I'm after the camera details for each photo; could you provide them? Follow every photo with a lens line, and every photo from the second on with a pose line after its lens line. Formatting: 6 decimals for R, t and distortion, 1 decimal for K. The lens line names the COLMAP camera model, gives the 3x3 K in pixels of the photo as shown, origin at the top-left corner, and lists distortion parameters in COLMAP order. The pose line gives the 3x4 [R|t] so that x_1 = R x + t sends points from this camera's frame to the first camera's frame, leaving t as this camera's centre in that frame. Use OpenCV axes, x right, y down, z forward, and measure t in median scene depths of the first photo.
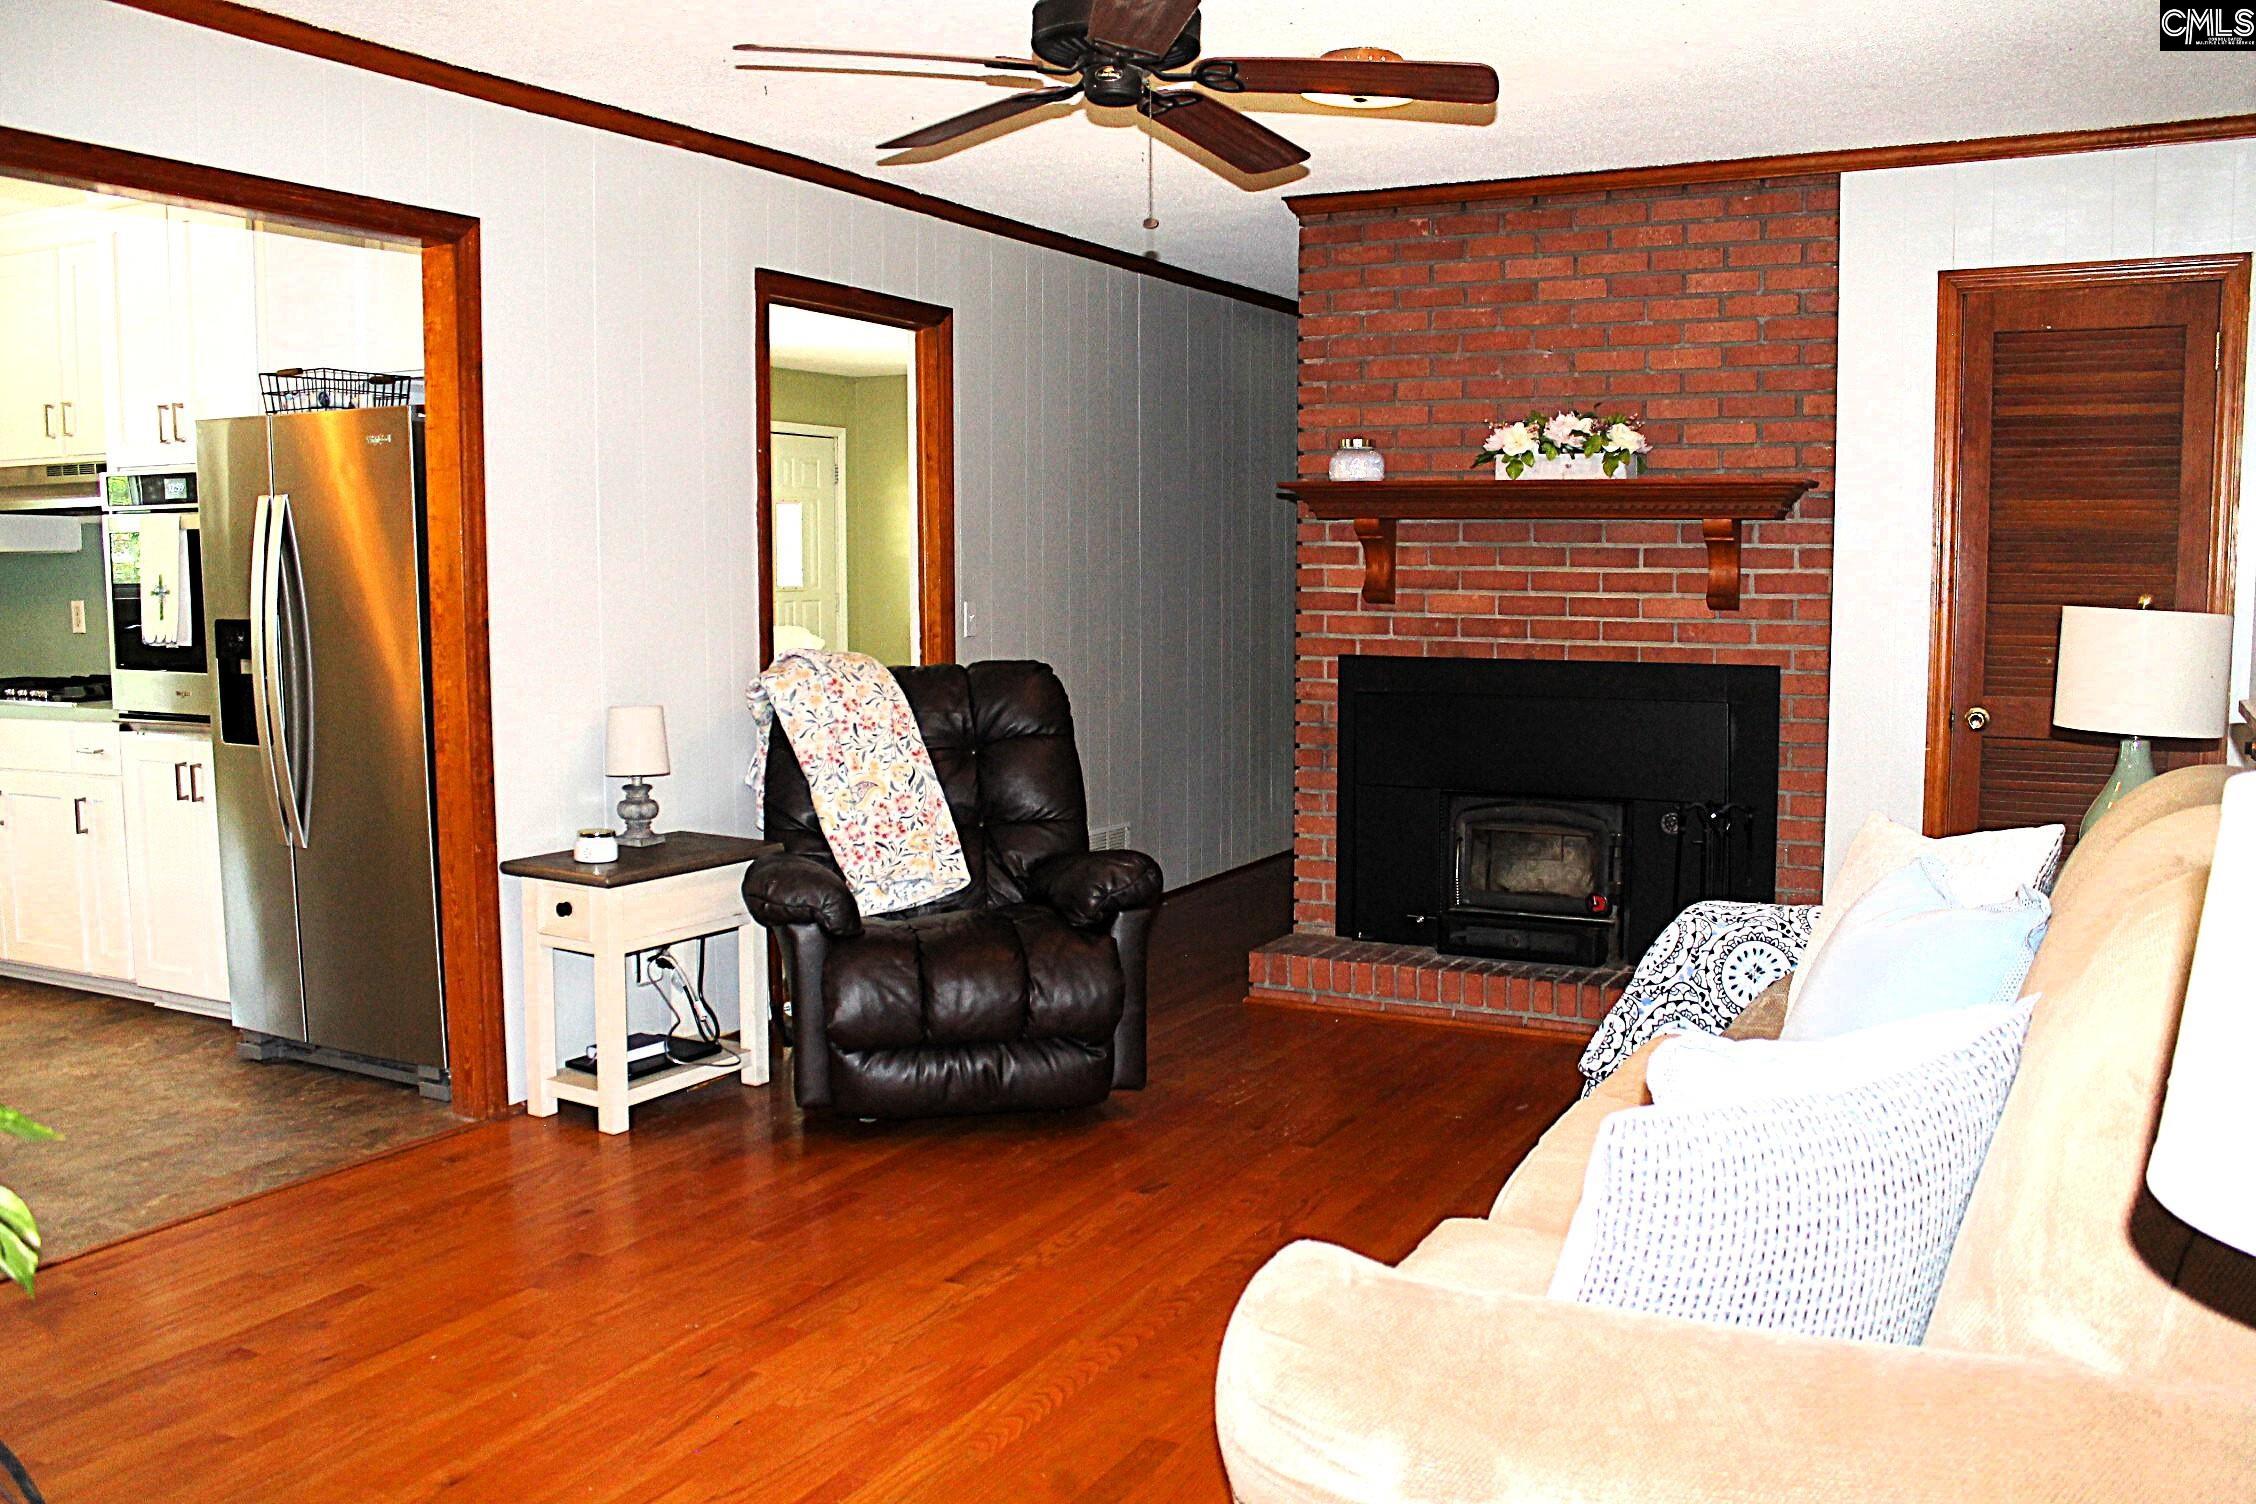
lens RADIAL K [[1941.9, 0, 1138.8], [0, 1941.9, 739.5], [0, 0, 1]] dist [-0.162078, 0.144472]
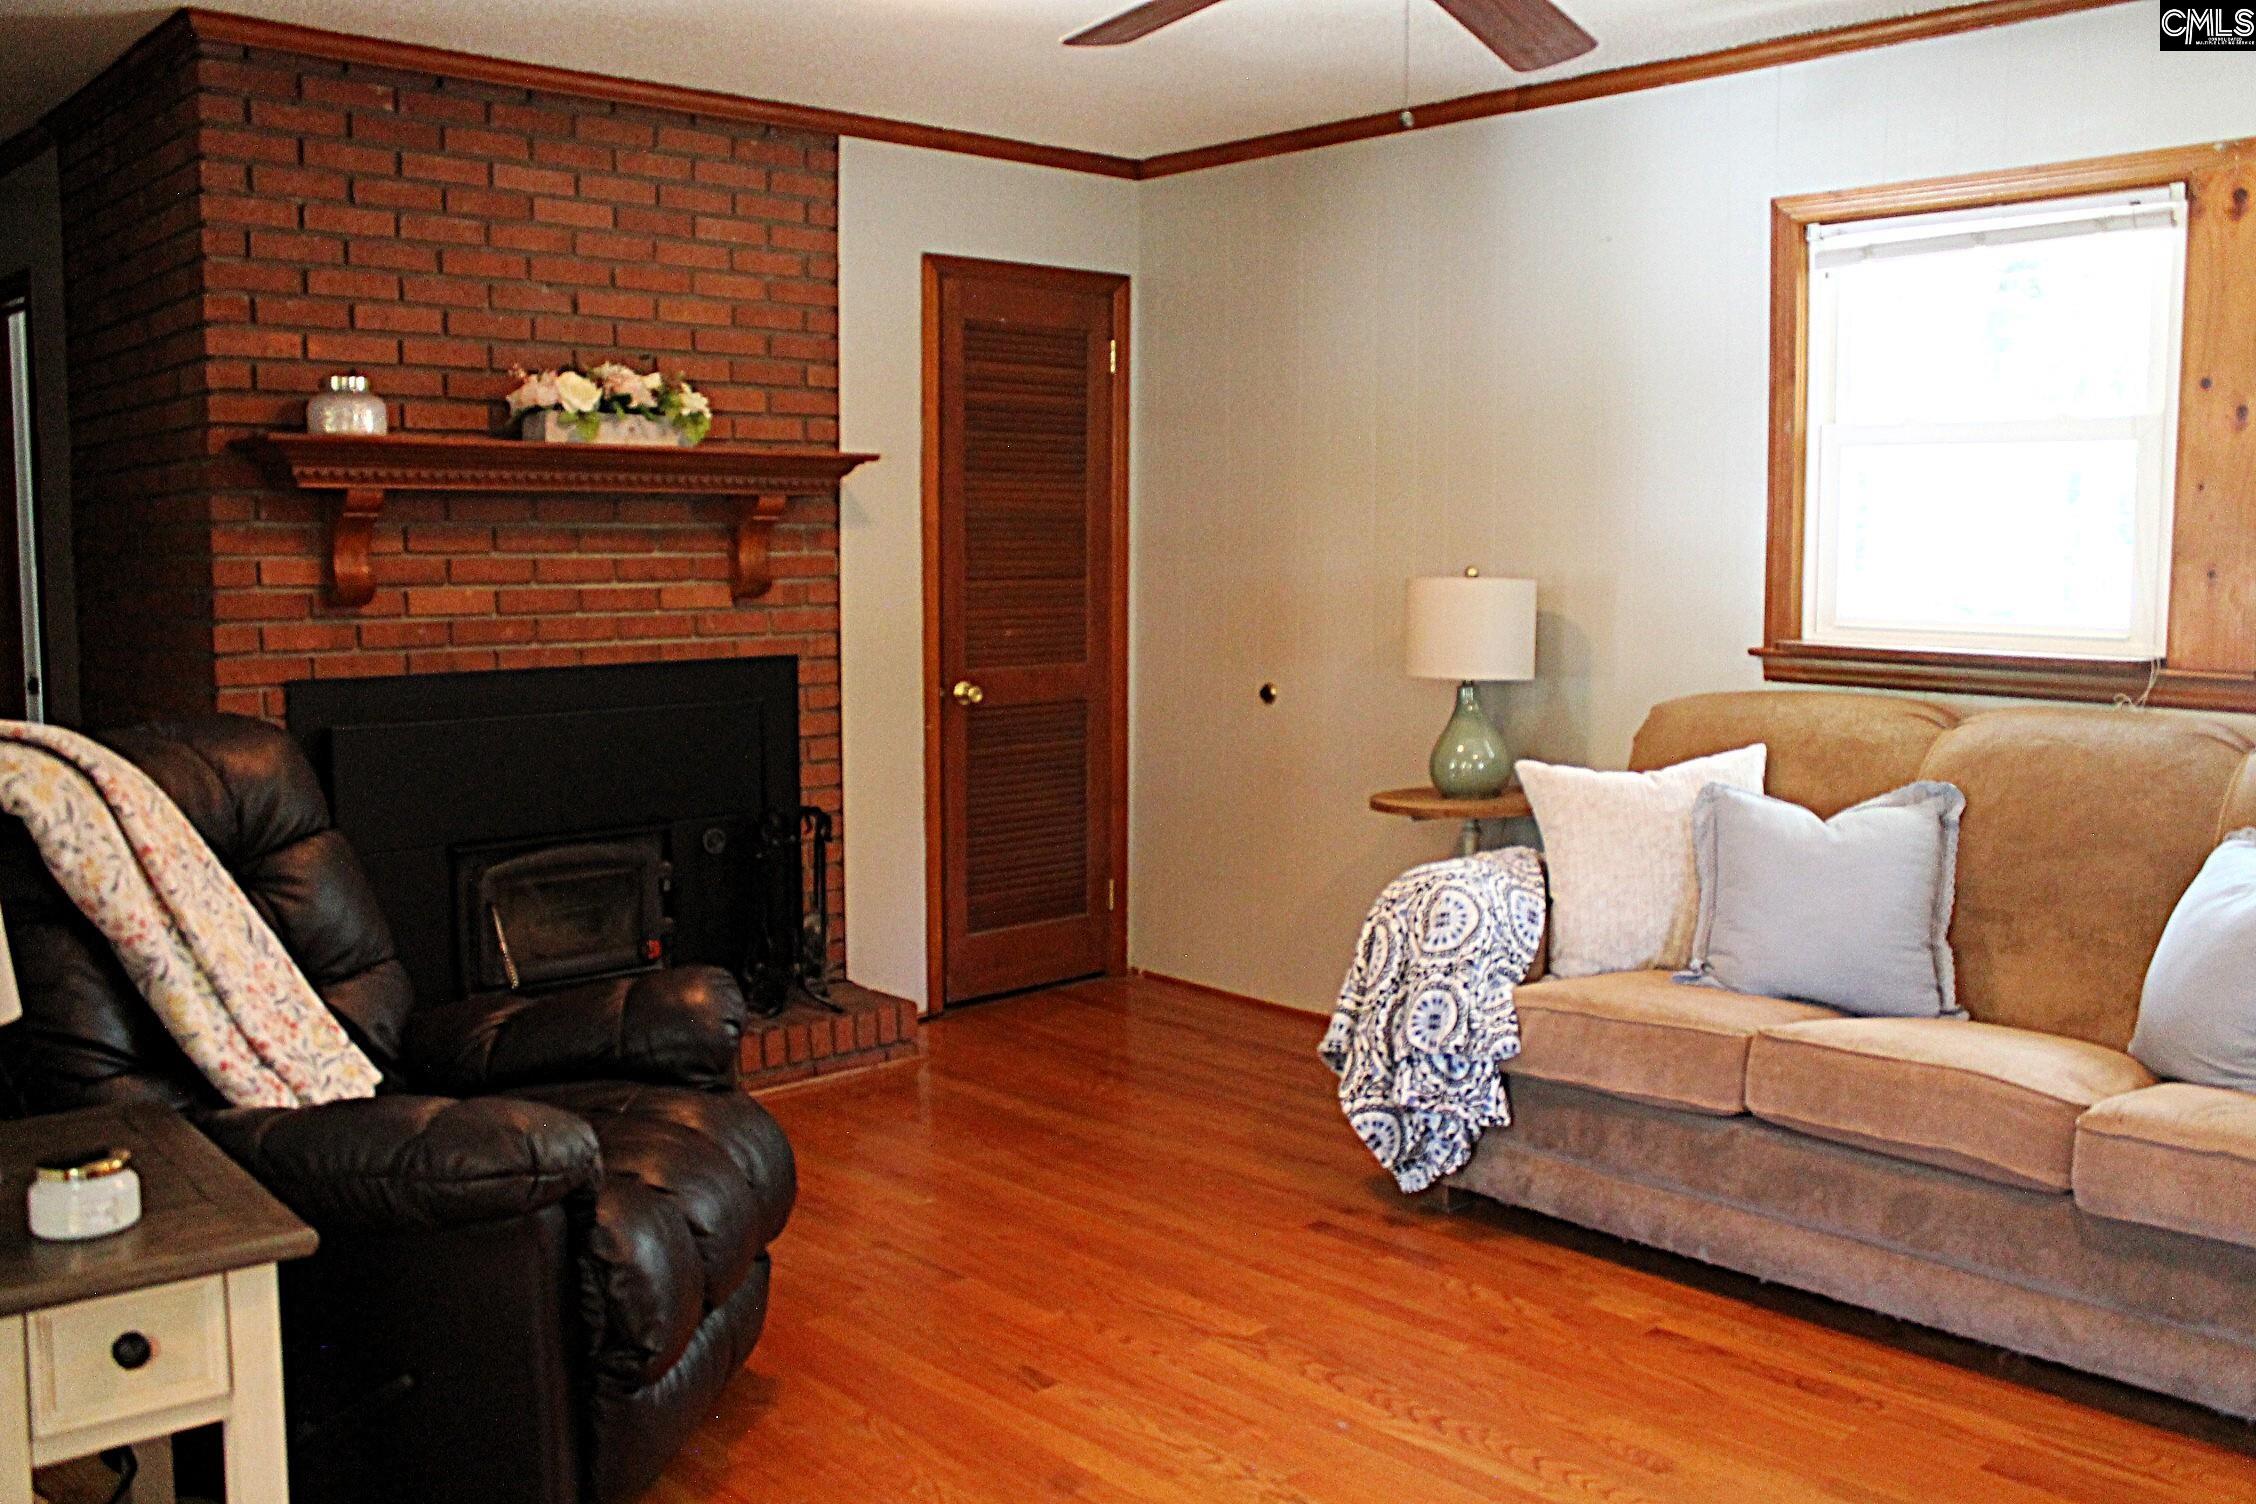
lens RADIAL K [[1941.9, 0, 1138.8], [0, 1941.9, 739.5], [0, 0, 1]] dist [-0.162078, 0.144472]
pose [[0.330818, -0.091173, 0.939280, -0.489740], [0.092893, 0.993634, 0.063732, -0.042088], [-0.939112, 0.066169, 0.337181, 0.526609]]
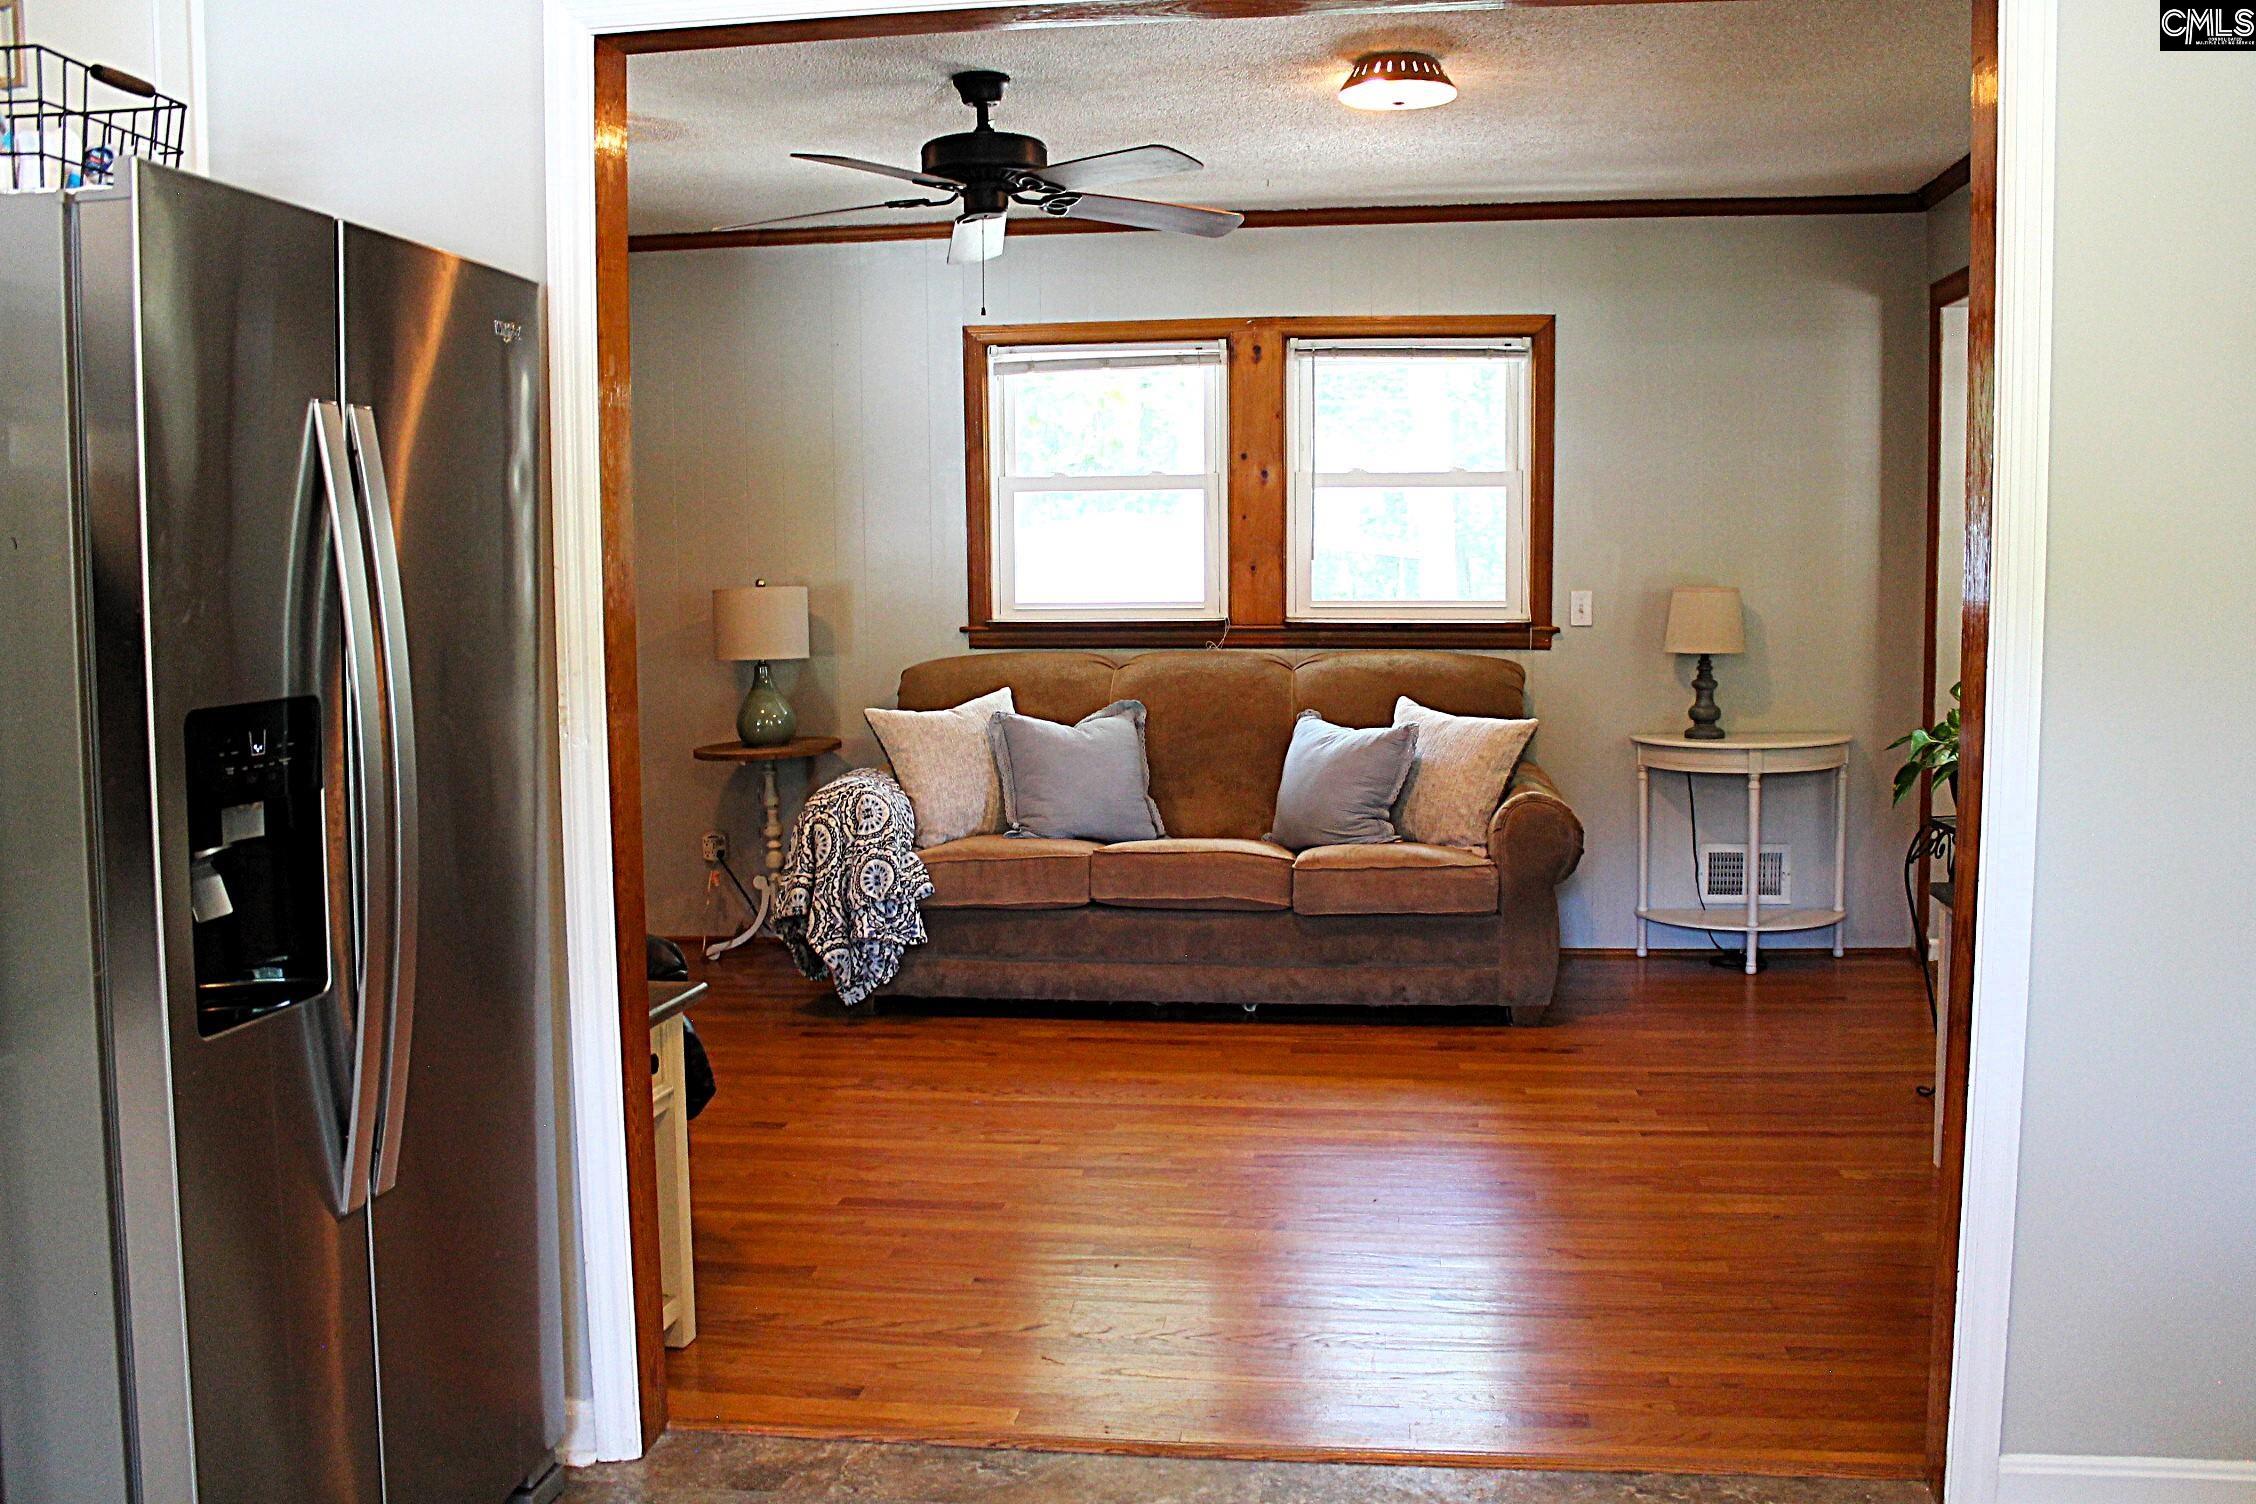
lens RADIAL K [[1941.9, 0, 1138.8], [0, 1941.9, 739.5], [0, 0, 1]] dist [-0.162078, 0.144472]
pose [[-0.351957, -0.083504, 0.932284, -0.813400], [0.109142, 0.985557, 0.129479, -0.079887], [-0.929631, 0.147322, -0.337760, 0.863131]]
